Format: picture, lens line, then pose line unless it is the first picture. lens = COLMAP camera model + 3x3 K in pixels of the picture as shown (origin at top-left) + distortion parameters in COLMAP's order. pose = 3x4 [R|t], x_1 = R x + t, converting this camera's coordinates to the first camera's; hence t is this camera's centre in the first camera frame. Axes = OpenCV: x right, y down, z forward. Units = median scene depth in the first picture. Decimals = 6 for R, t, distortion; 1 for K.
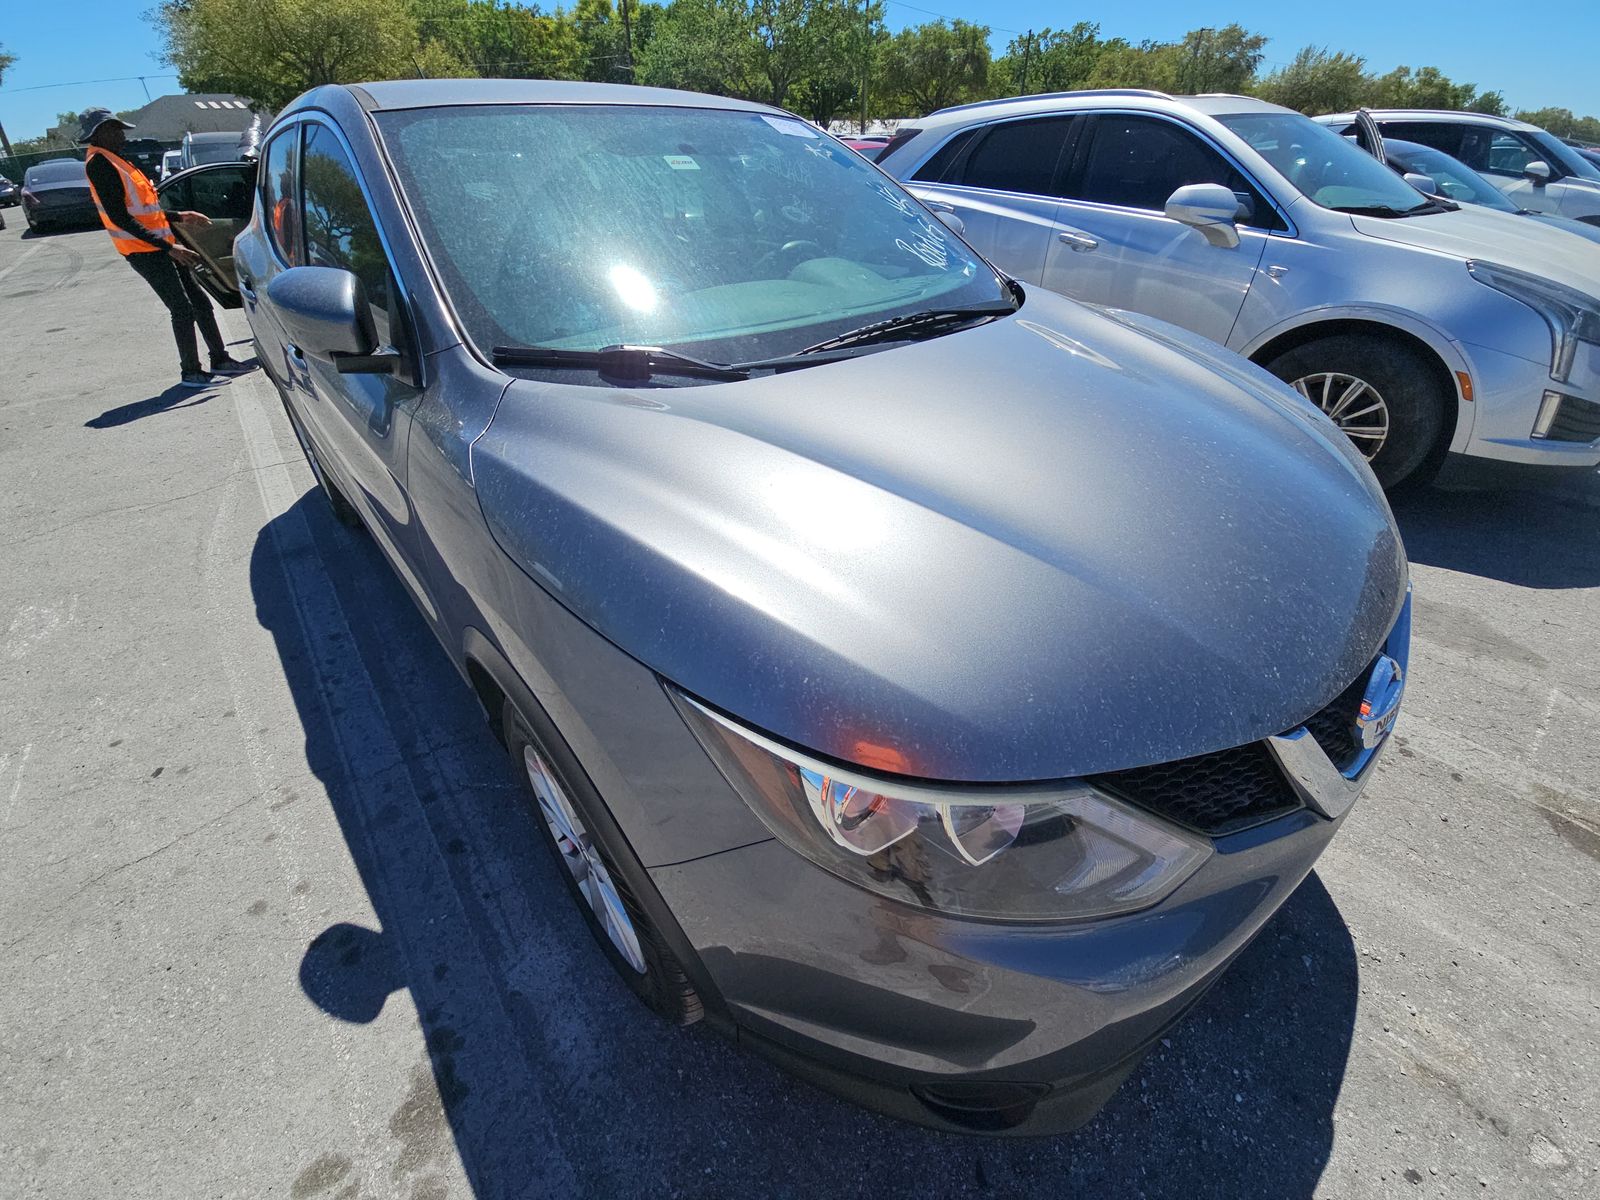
lens RADIAL K [[655.0, 0, 797.4], [0, 655.0, 603.0], [0, 0, 1]] dist [0.001472, -0.002821]
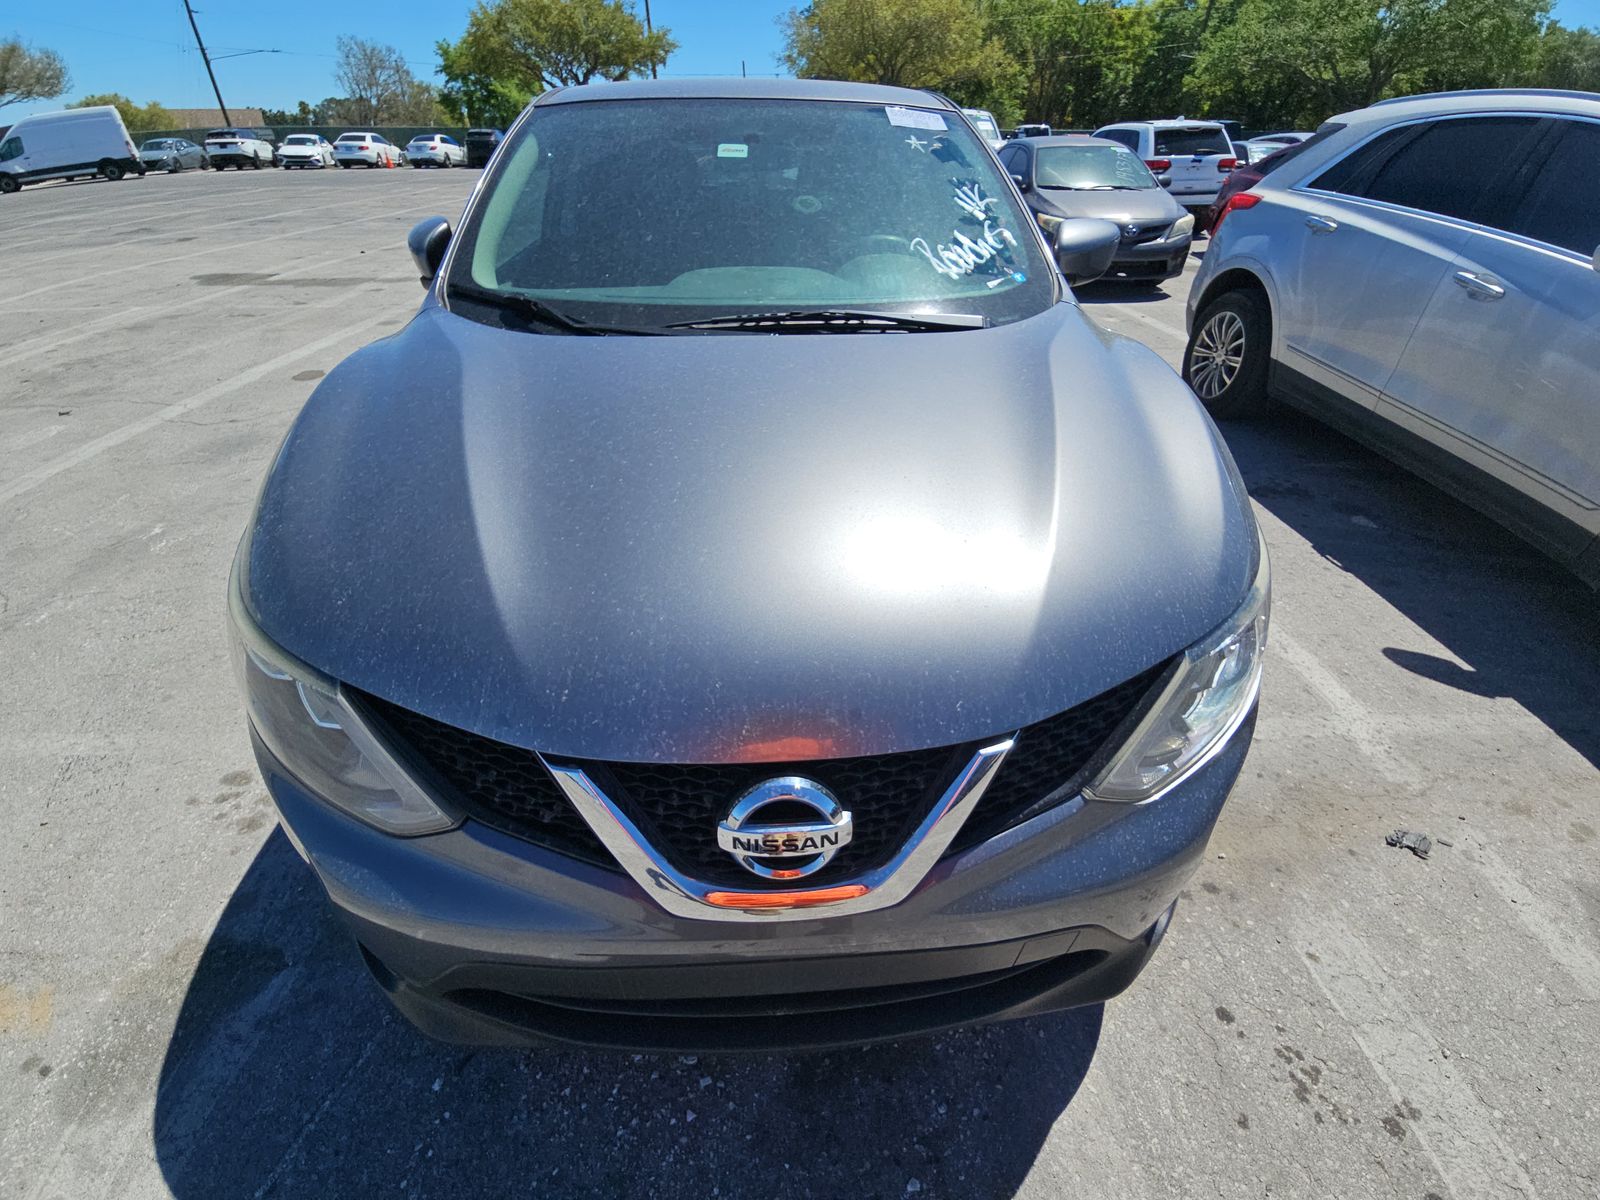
lens RADIAL K [[655.0, 0, 797.4], [0, 655.0, 599.6], [0, 0, 1]] dist [0.001472, -0.002821]
pose [[0.803426, 0.353720, -0.478947, 0.241943], [-0.352362, 0.930885, 0.096411, -0.040309], [0.479946, 0.091303, 0.872534, 0.056554]]
